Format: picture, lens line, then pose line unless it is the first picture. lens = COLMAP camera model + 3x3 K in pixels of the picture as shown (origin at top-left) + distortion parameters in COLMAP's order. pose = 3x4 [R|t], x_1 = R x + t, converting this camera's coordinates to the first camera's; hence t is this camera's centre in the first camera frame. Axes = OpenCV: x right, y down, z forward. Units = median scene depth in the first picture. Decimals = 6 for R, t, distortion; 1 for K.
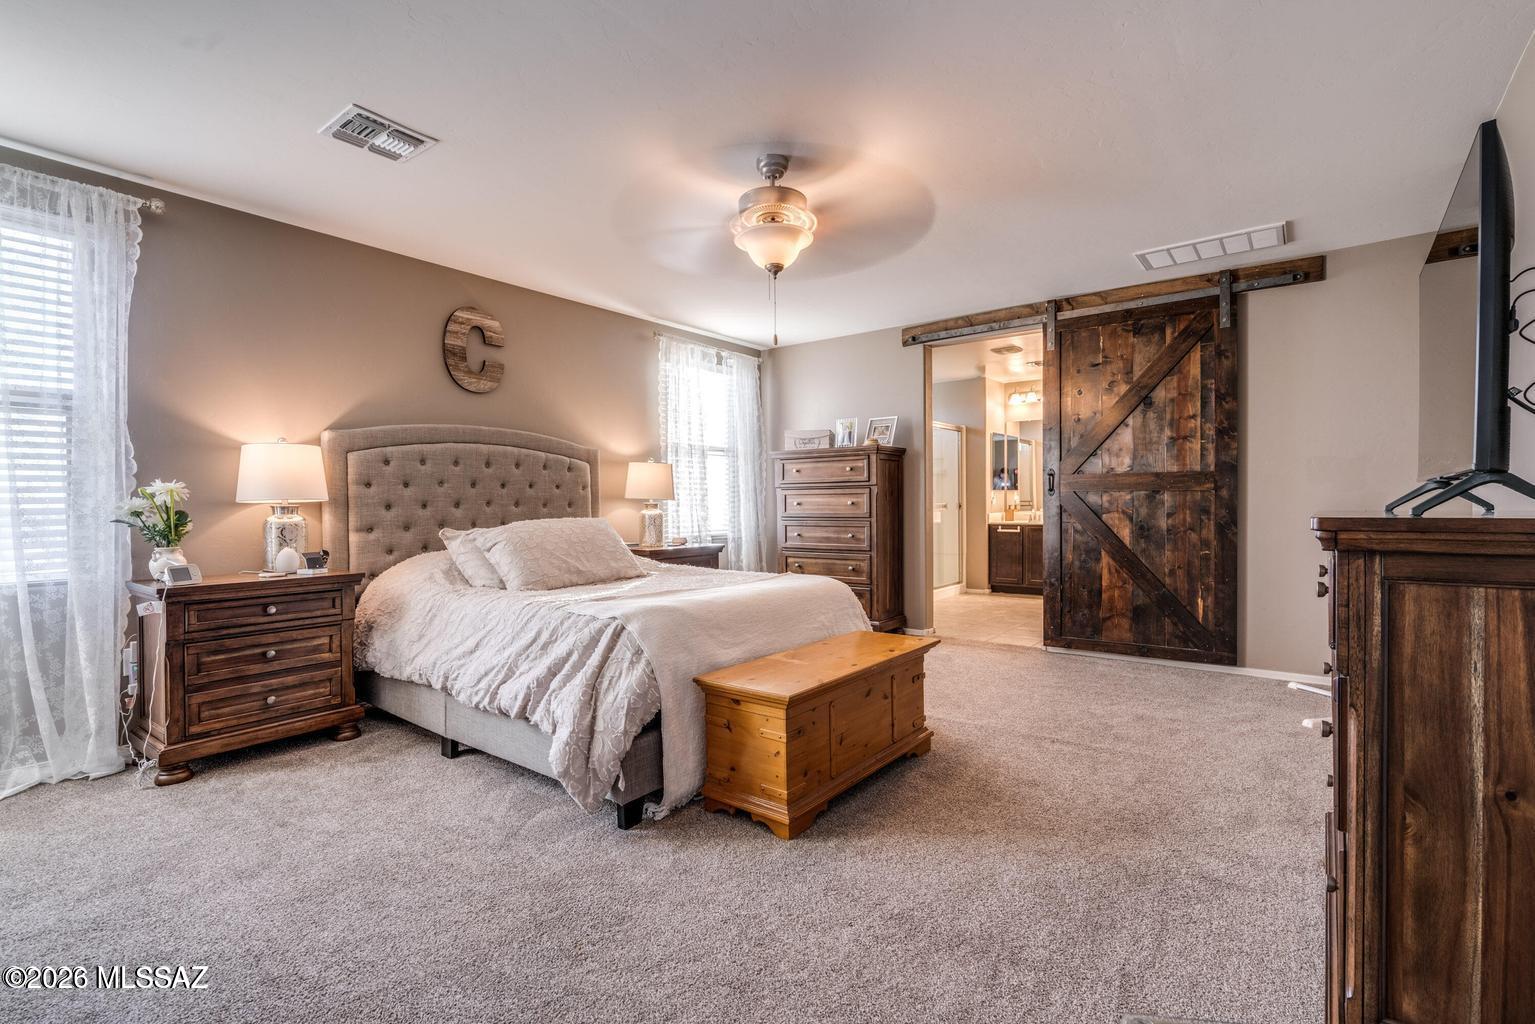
lens RADIAL K [[709.1, 0, 768.8], [0, 709.1, 507.6], [0, 0, 1]] dist [0.000160, 0.000028]
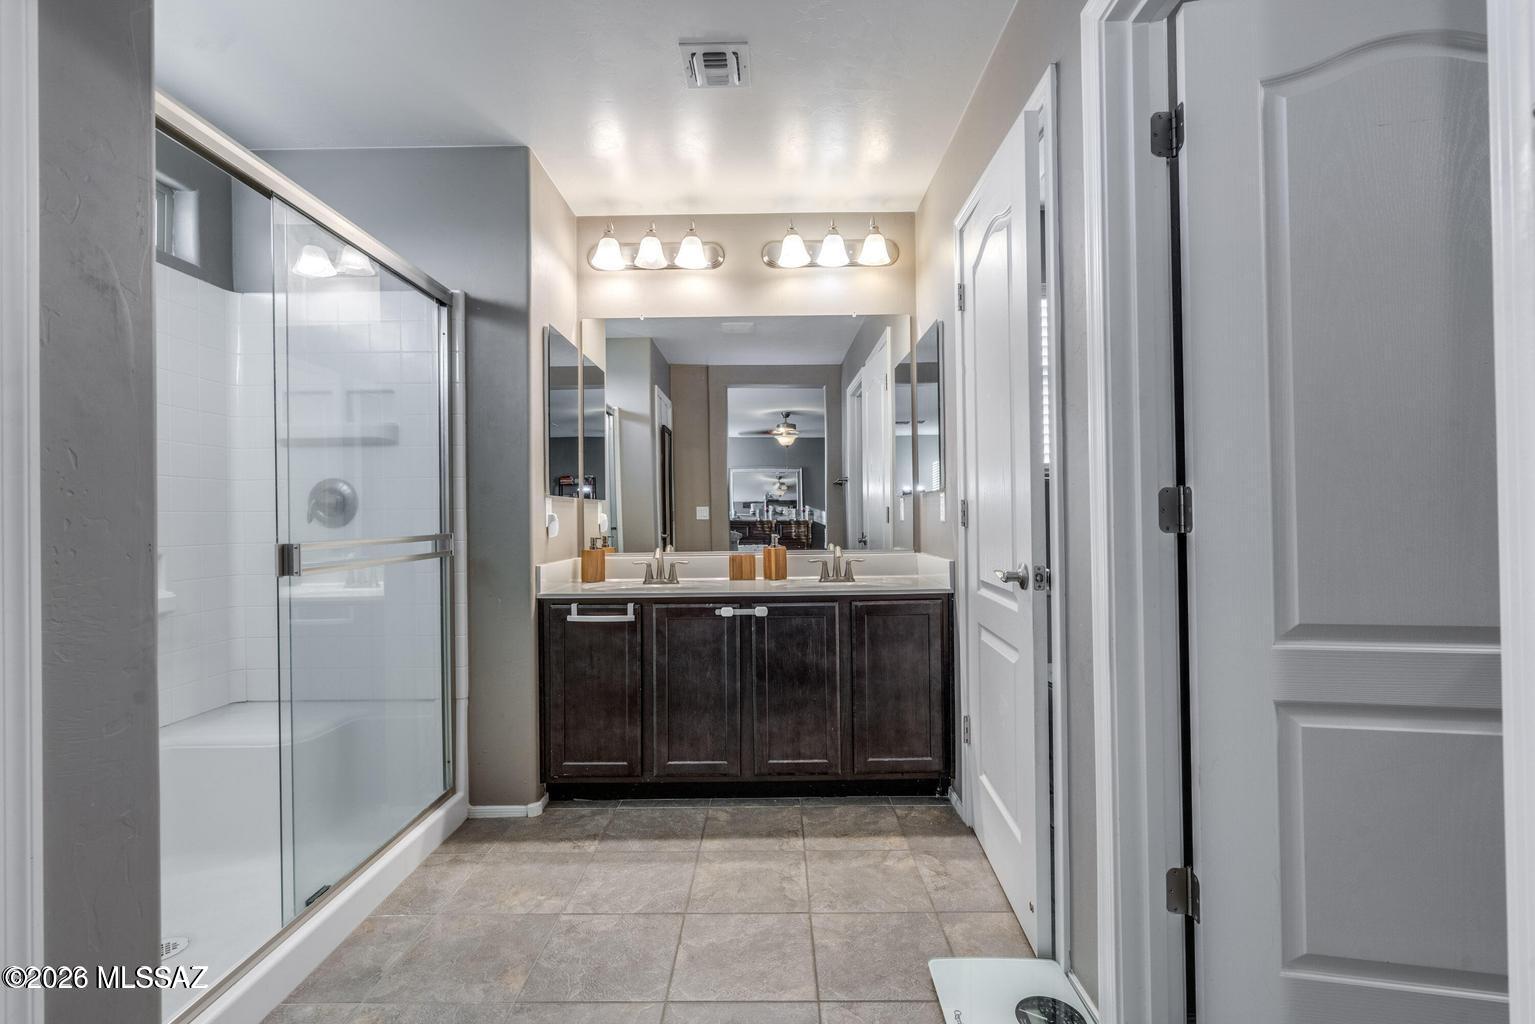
lens RADIAL K [[709.1, 0, 768.7], [0, 709.1, 509.1], [0, 0, 1]] dist [0.000160, 0.000028]
pose [[0.791004, 0.002095, 0.611808, 0.191267], [0.008589, 0.999858, -0.014529, -0.012943], [-0.611751, 0.016747, 0.790873, 0.668642]]
